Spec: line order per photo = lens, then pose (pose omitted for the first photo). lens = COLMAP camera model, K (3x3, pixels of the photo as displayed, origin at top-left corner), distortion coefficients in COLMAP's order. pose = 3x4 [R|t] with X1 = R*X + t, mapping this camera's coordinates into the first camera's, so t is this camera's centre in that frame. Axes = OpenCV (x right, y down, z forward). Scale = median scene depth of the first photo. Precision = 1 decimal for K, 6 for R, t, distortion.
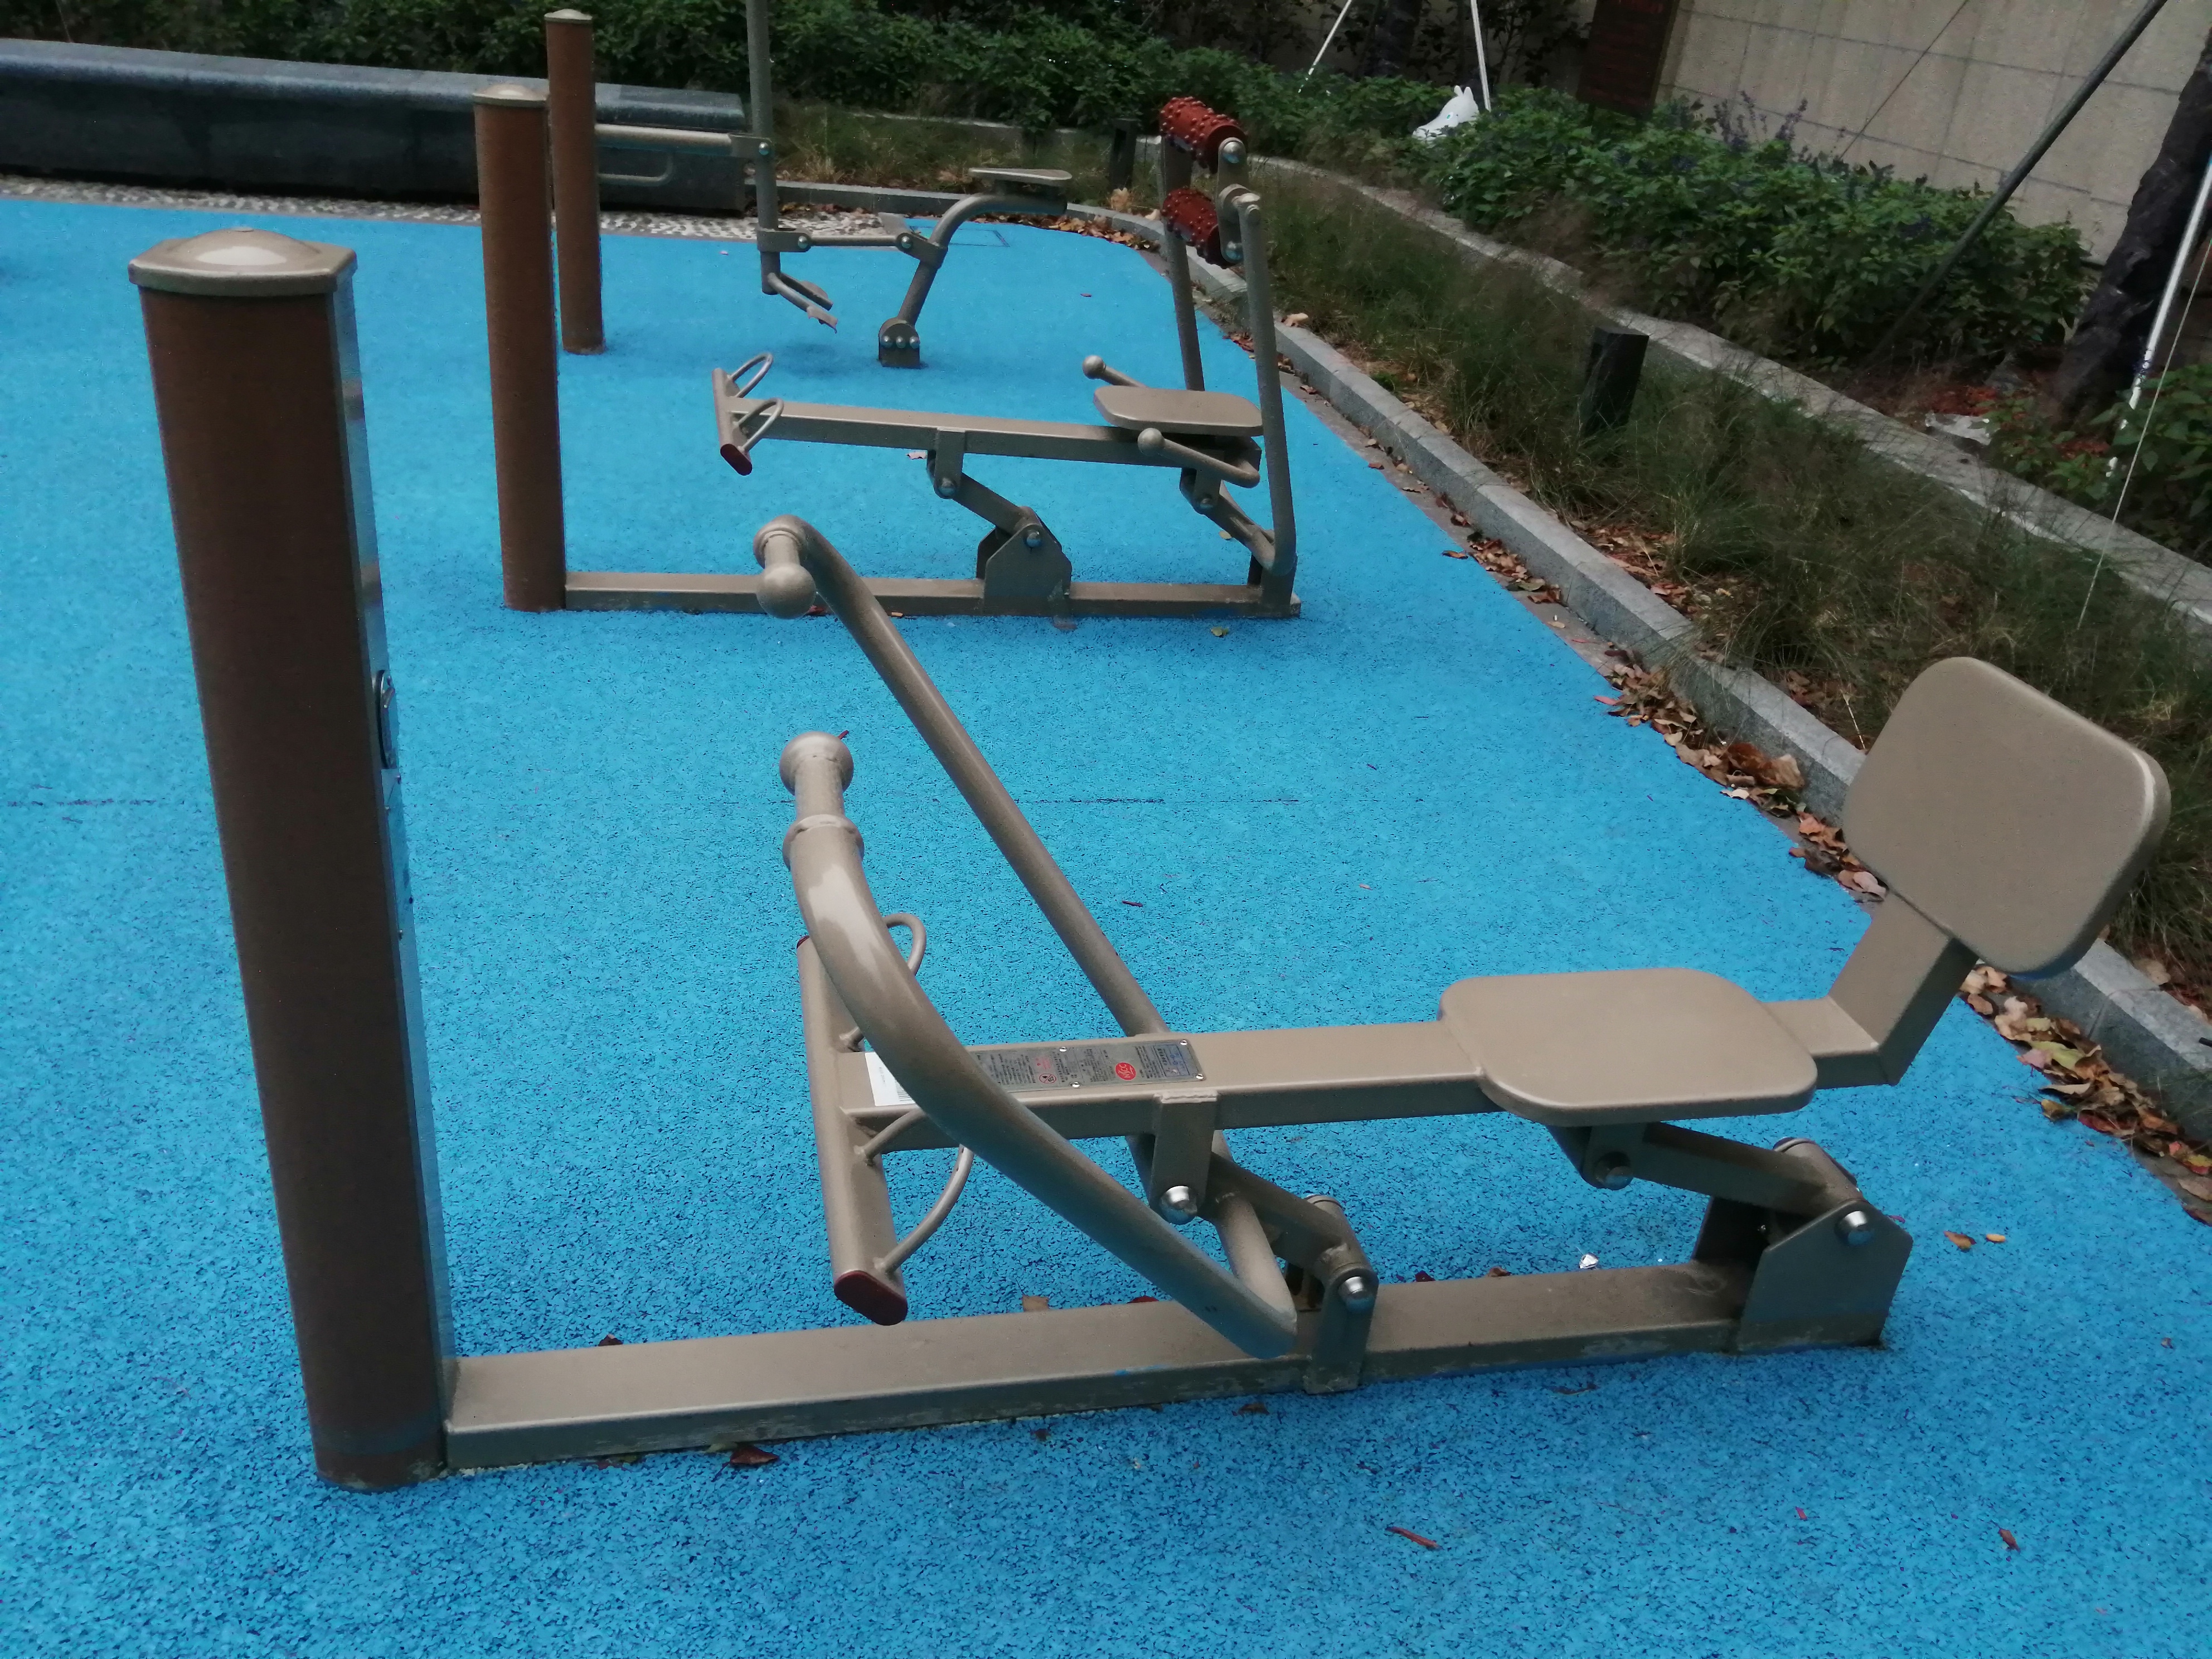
lens RADIAL K [[1790.8, 0, 1121.4], [0, 1790.8, 862.1], [0, 0, 1]] dist [0.039280, -0.095213]
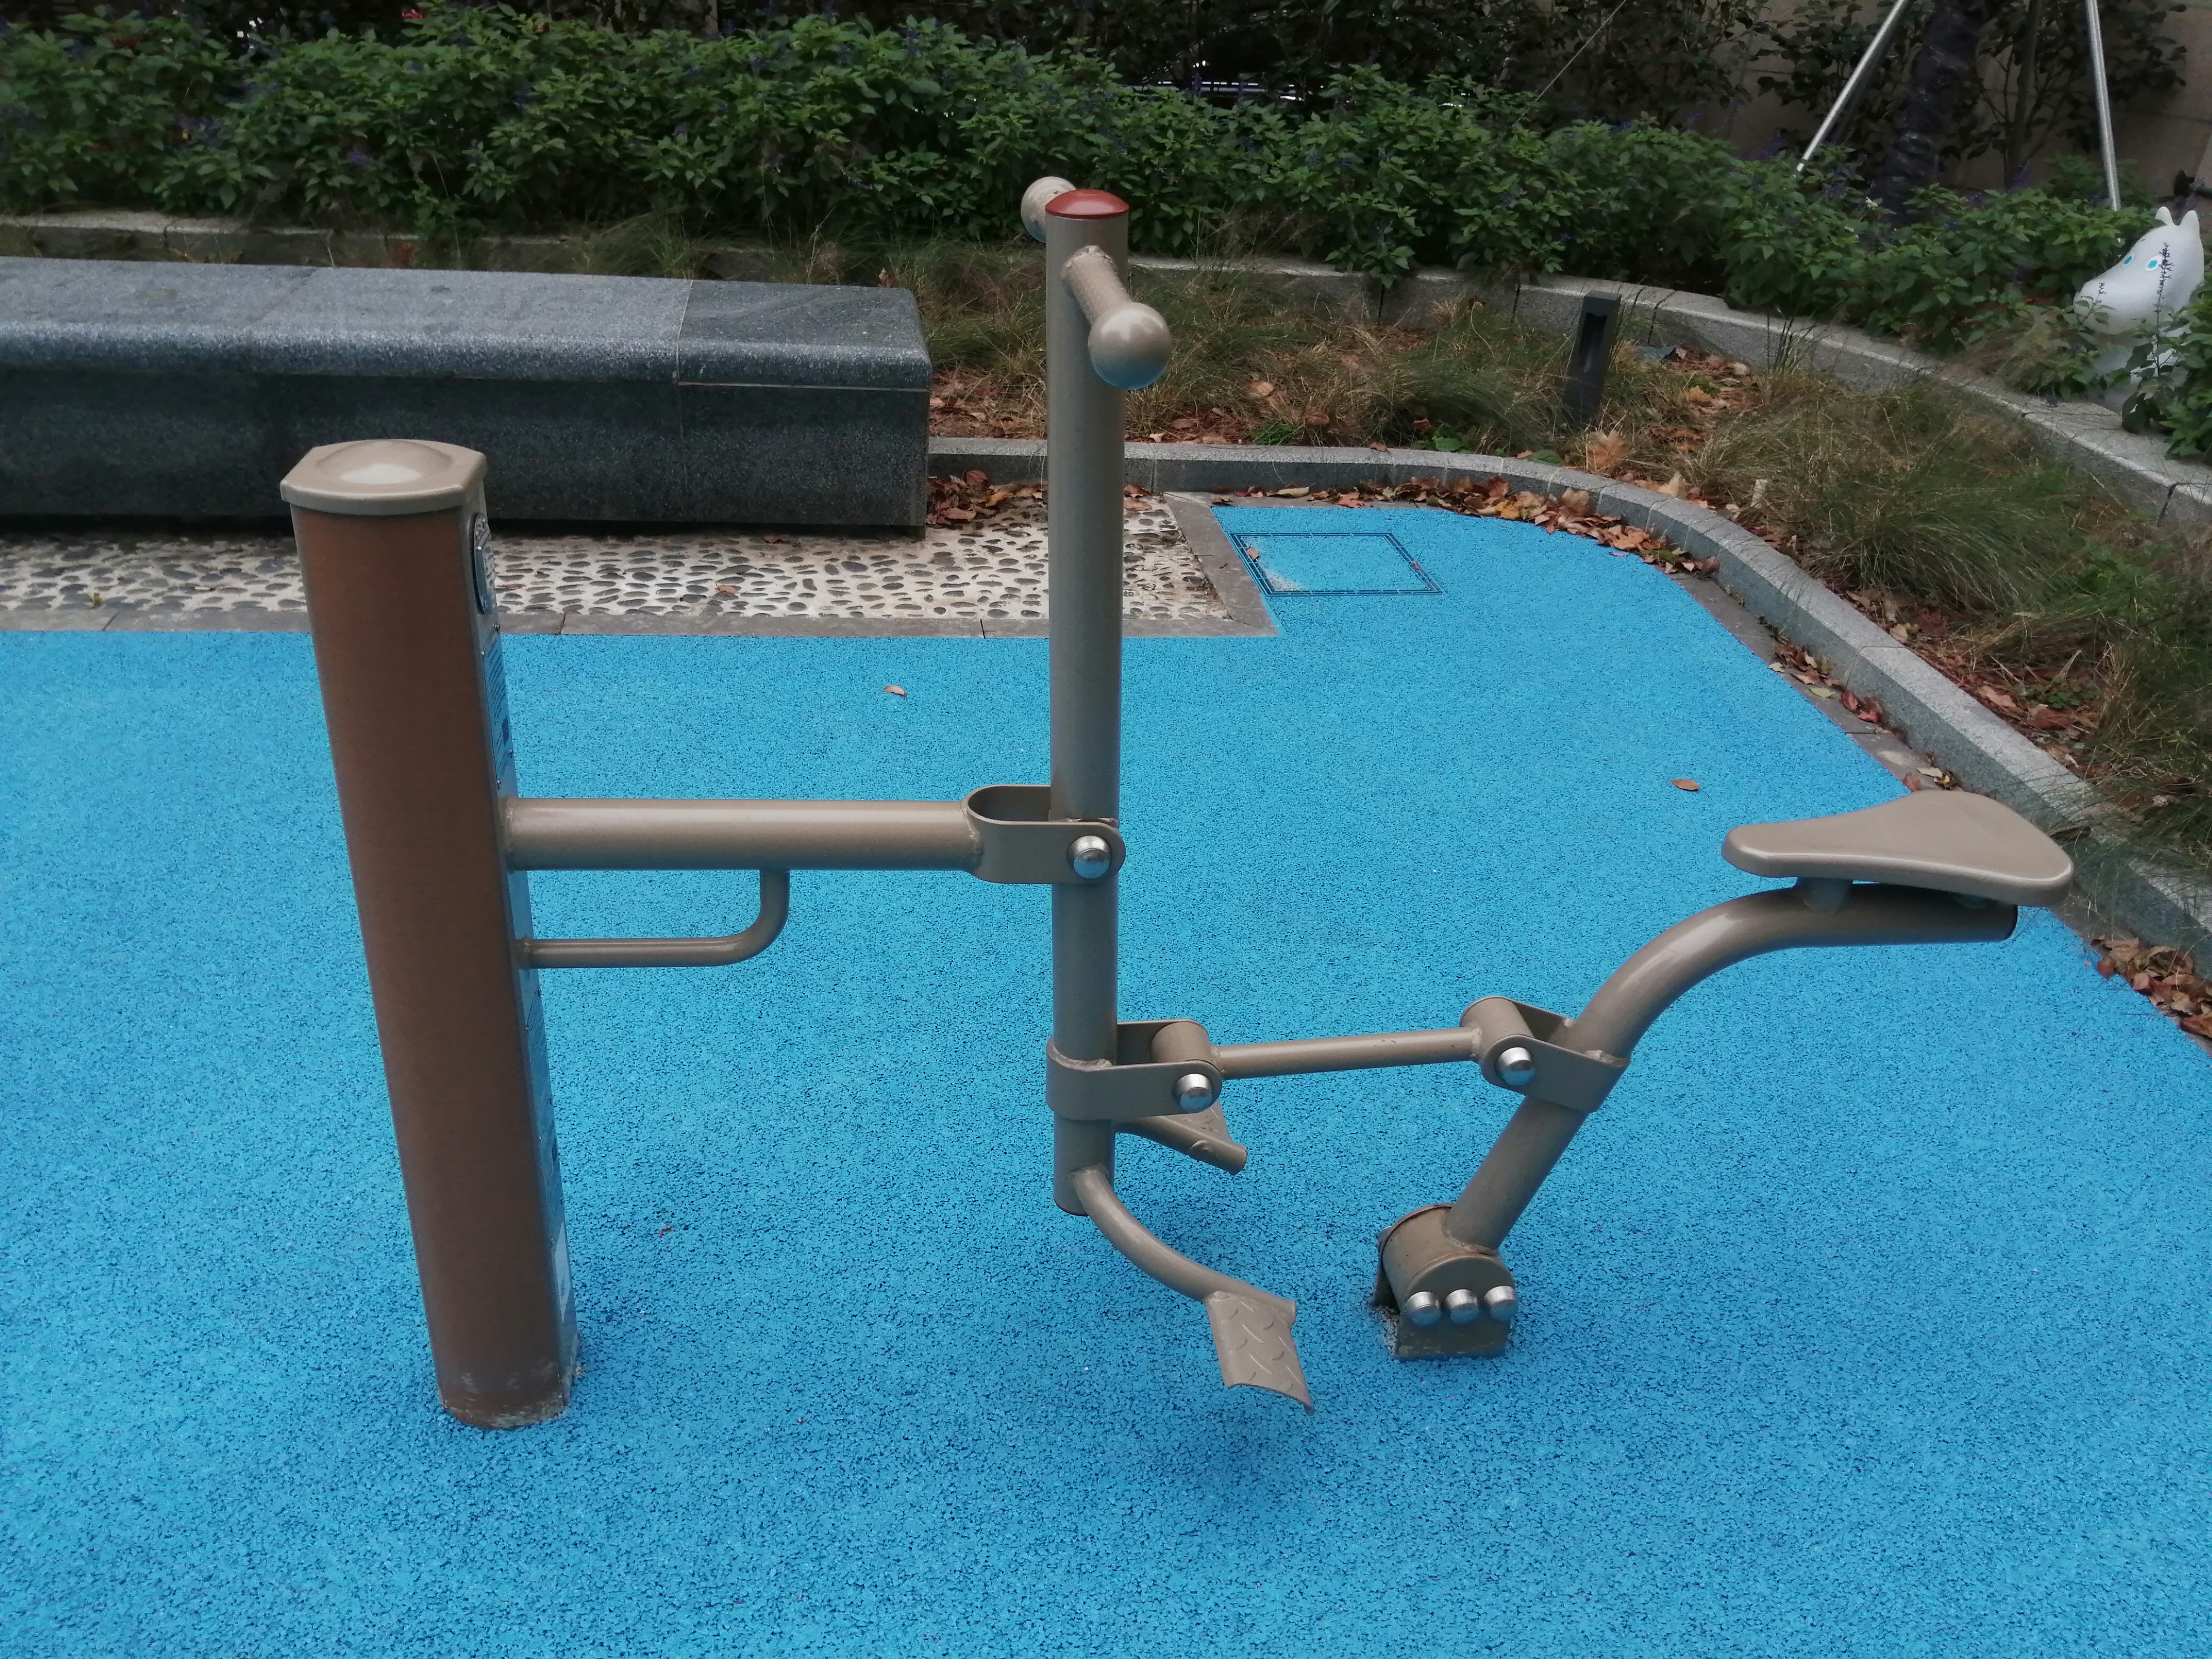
lens RADIAL K [[1789.3, 0, 1125.2], [0, 1789.3, 866.6], [0, 0, 1]] dist [0.014806, -0.032030]
pose [[0.998018, 0.000964, -0.062919, -0.121213], [0.000118, 0.999852, 0.017189, -0.277232], [0.062926, -0.017163, 0.997871, 0.493590]]
